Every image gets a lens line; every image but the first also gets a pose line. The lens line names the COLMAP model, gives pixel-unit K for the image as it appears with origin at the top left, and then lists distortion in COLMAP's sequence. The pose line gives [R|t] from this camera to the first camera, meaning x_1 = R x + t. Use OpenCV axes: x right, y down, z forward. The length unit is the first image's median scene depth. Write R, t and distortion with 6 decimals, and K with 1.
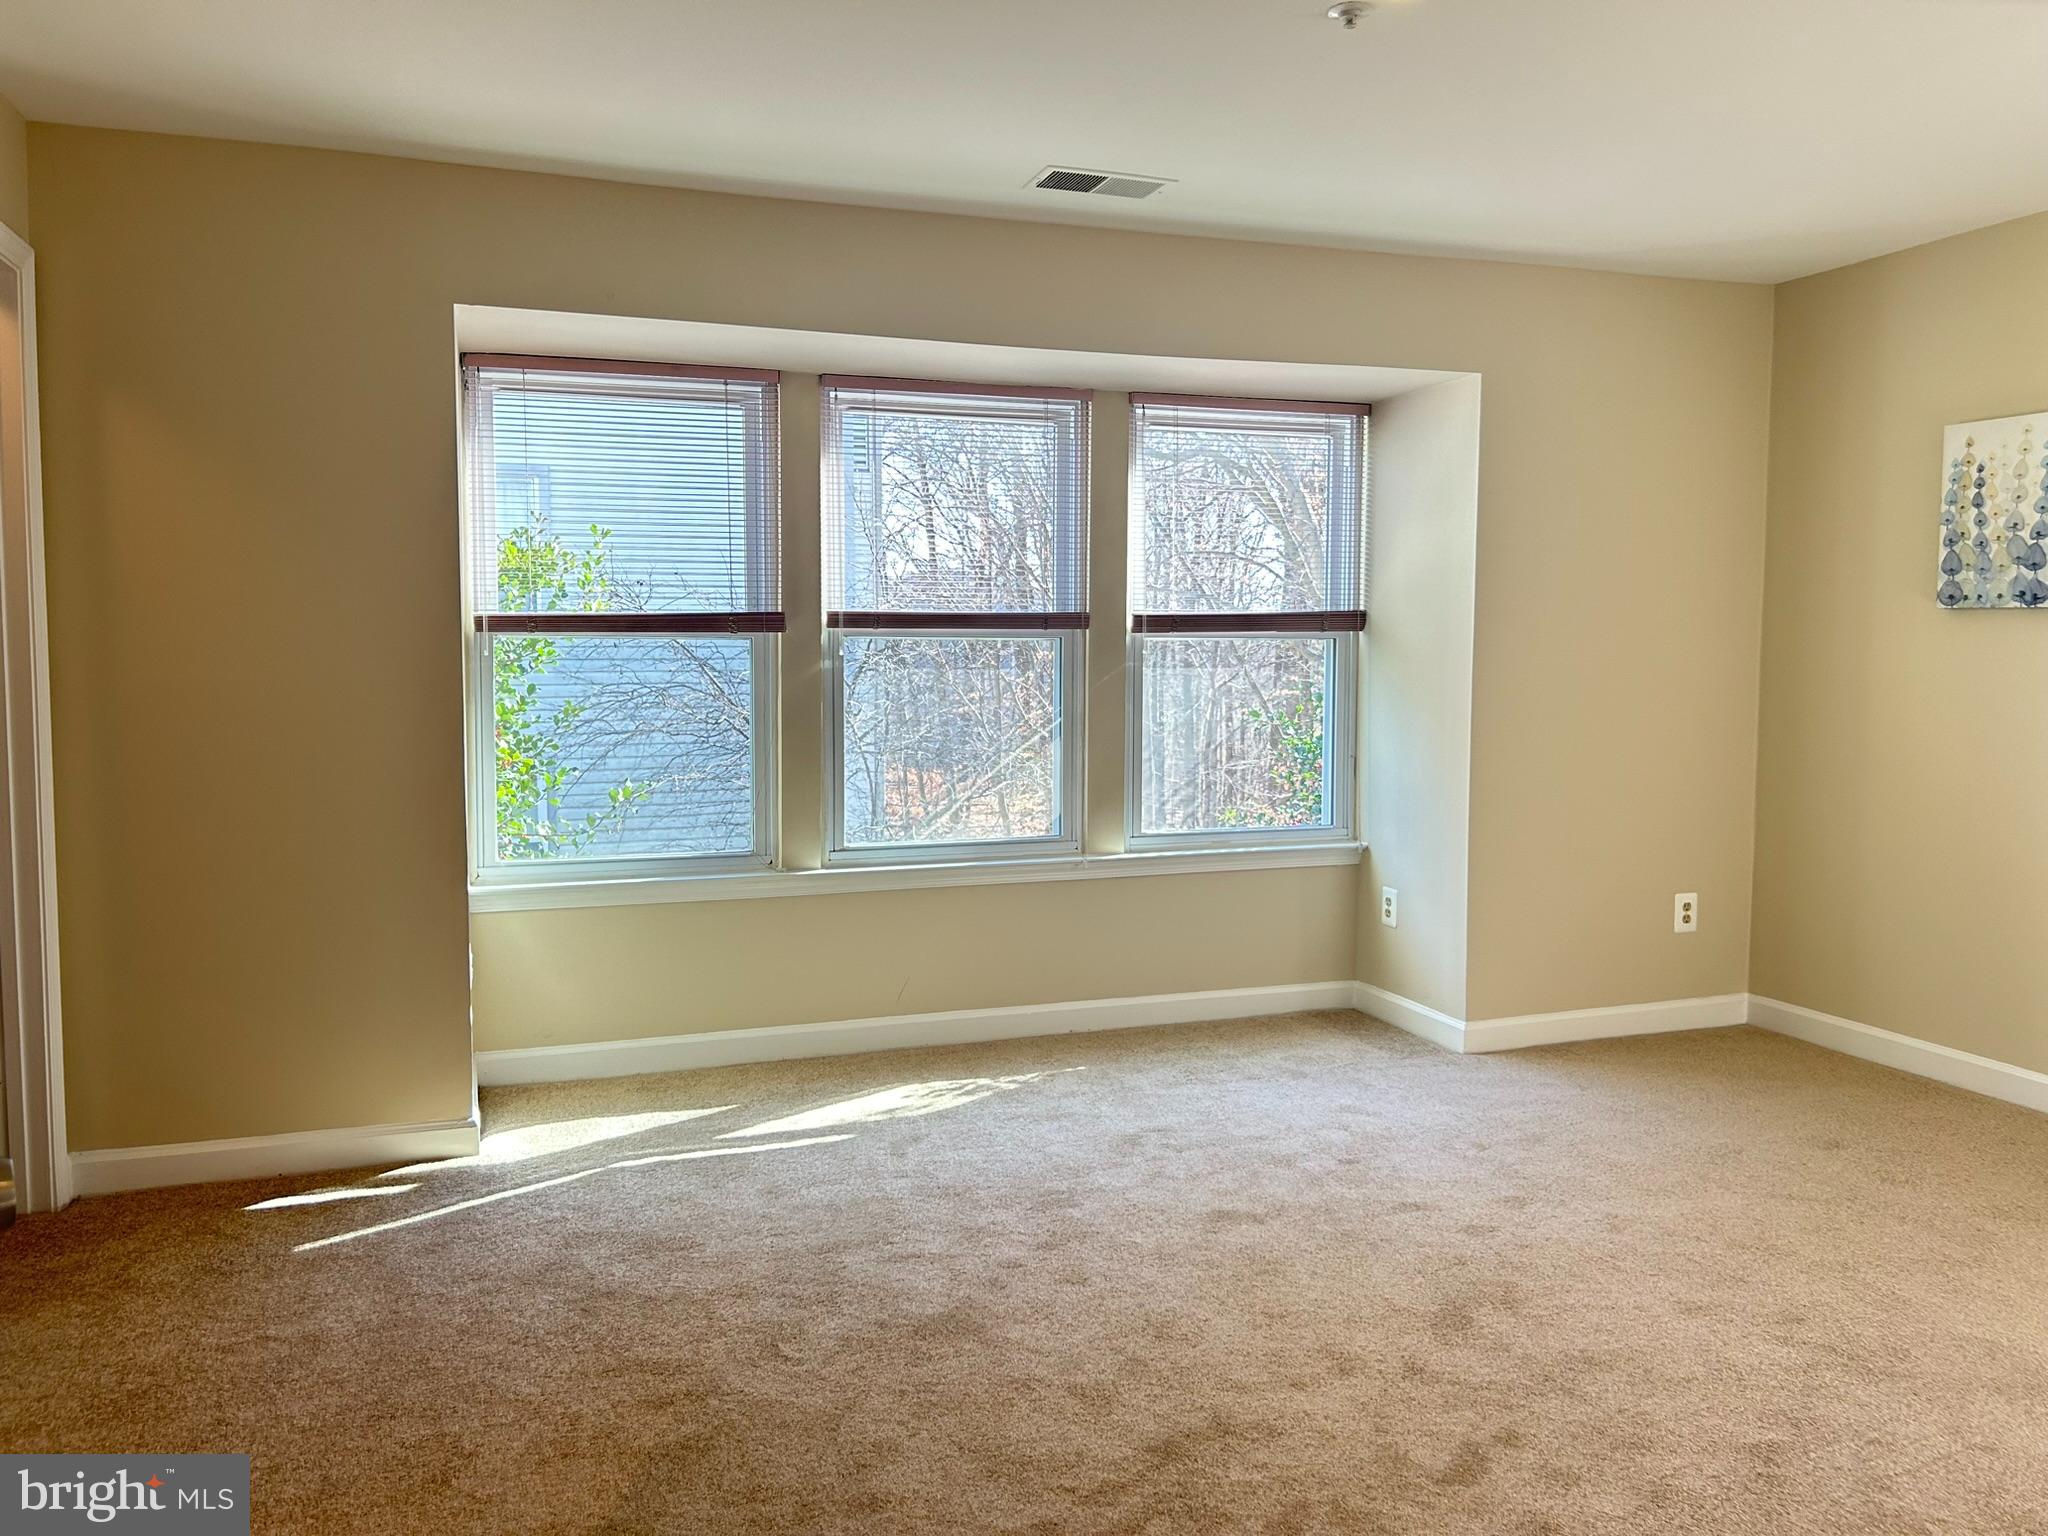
lens RADIAL K [[1544.4, 0, 1054.1], [0, 1544.4, 721.3], [0, 0, 1]] dist [0.049393, -0.065767]
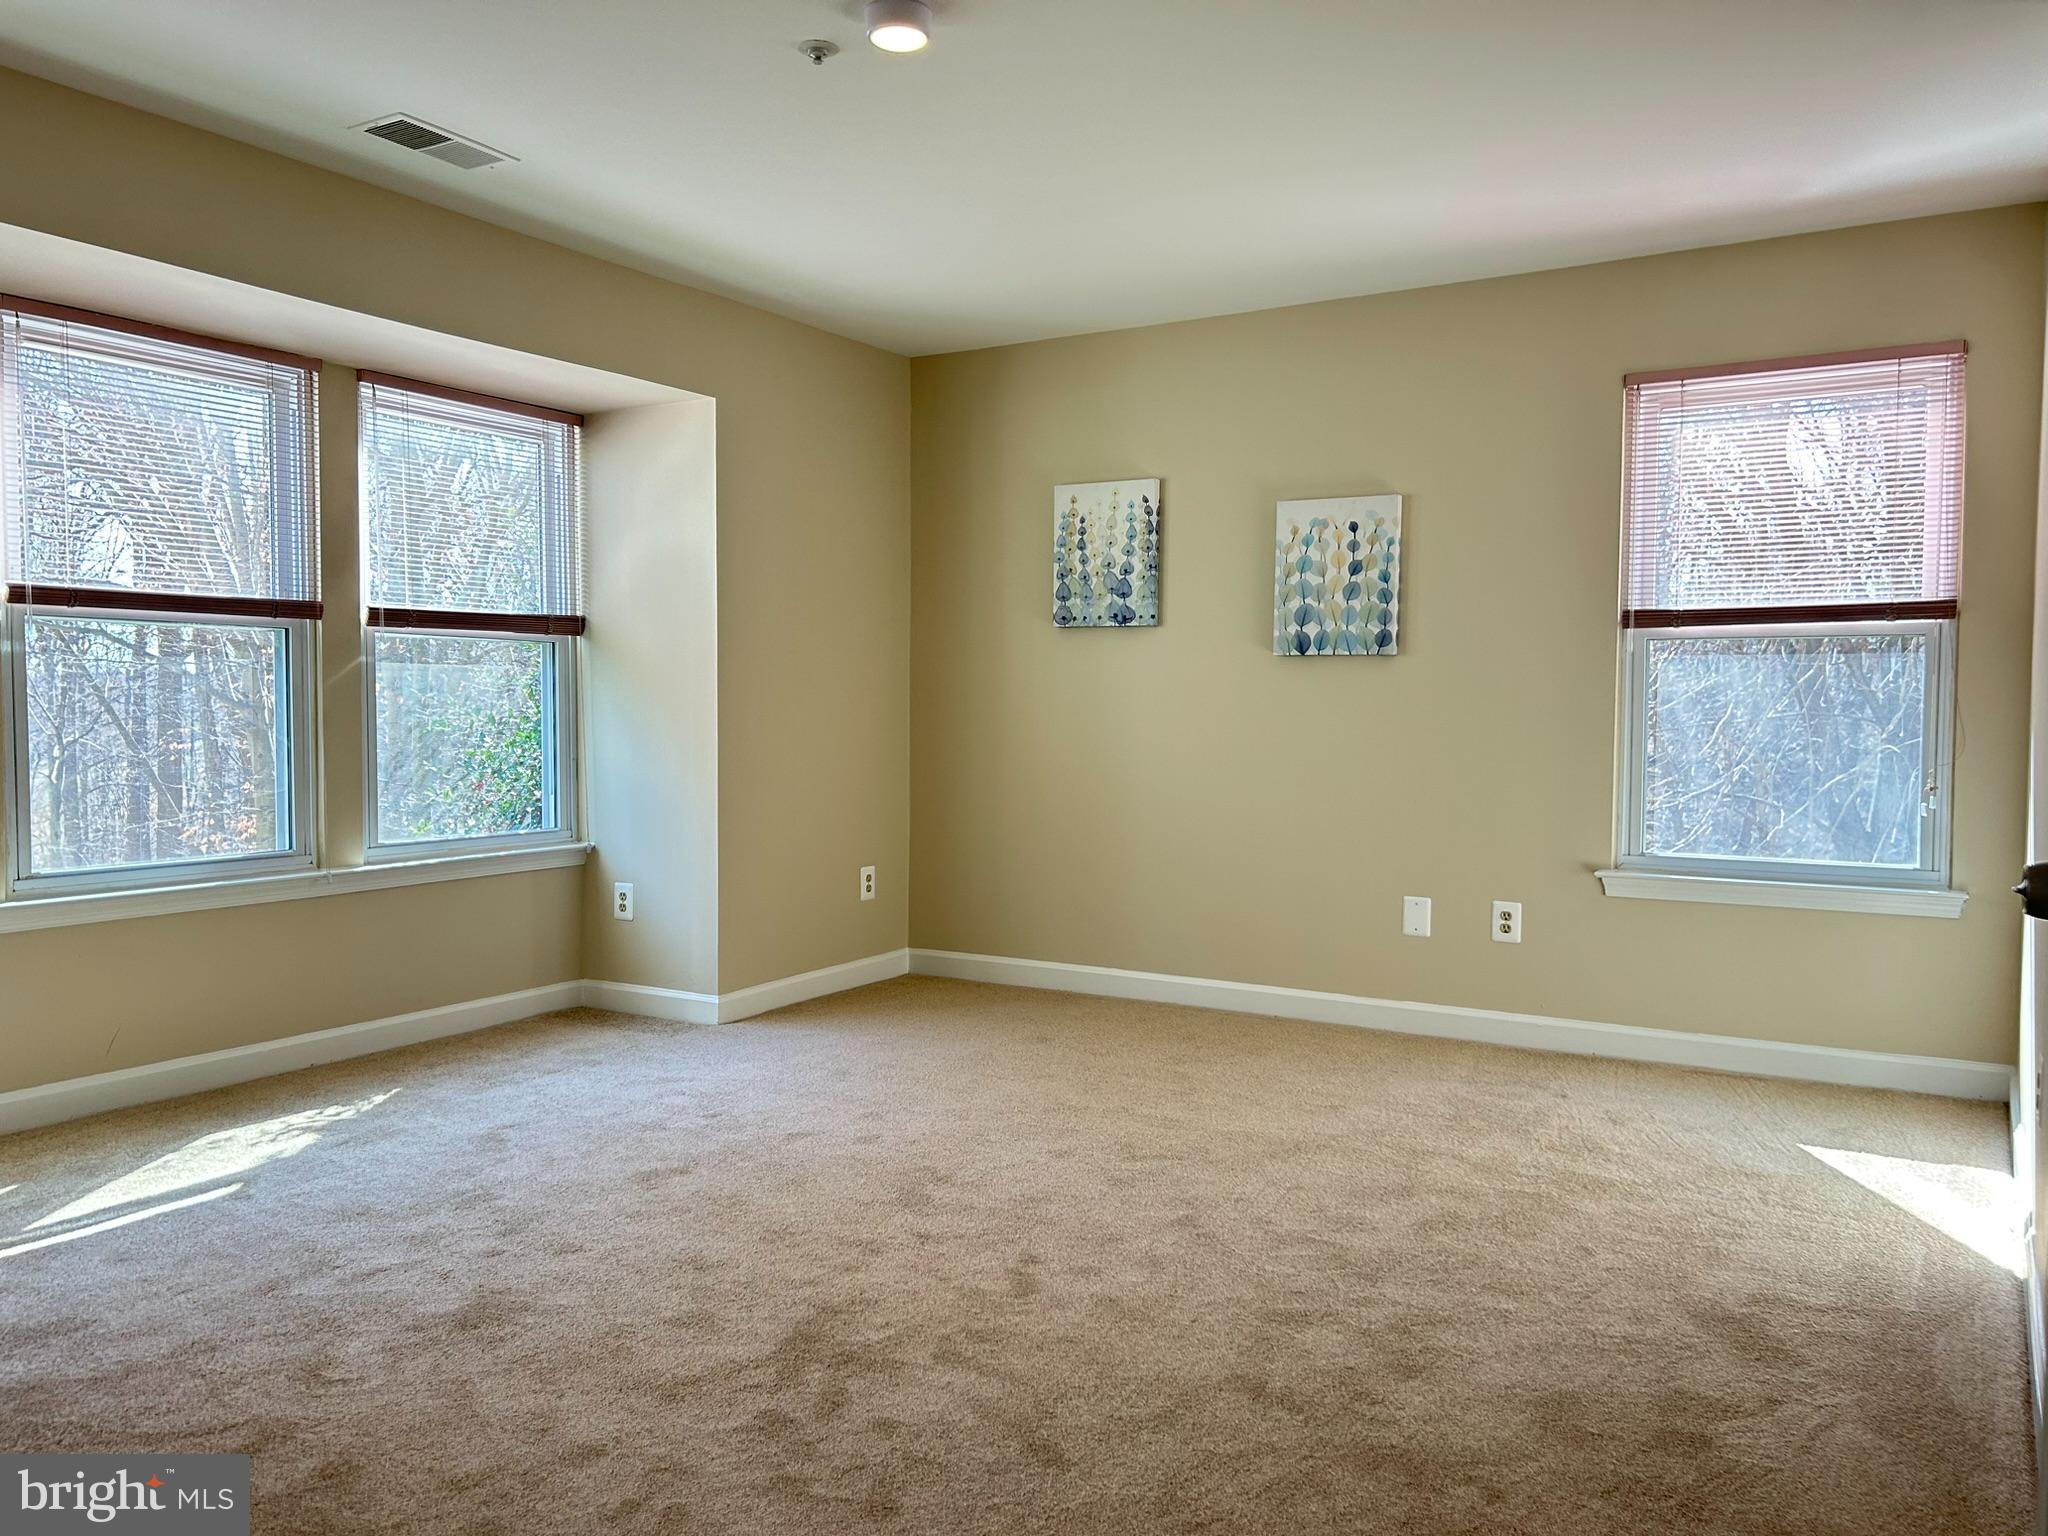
lens RADIAL K [[1544.4, 0, 1005.5], [0, 1544.4, 761.6], [0, 0, 1]] dist [0.049393, -0.065767]
pose [[0.772093, -0.019740, 0.635203, -0.266063], [0.028447, 0.999589, -0.003514, 0.040622], [-0.634873, 0.020783, 0.772337, 0.035904]]
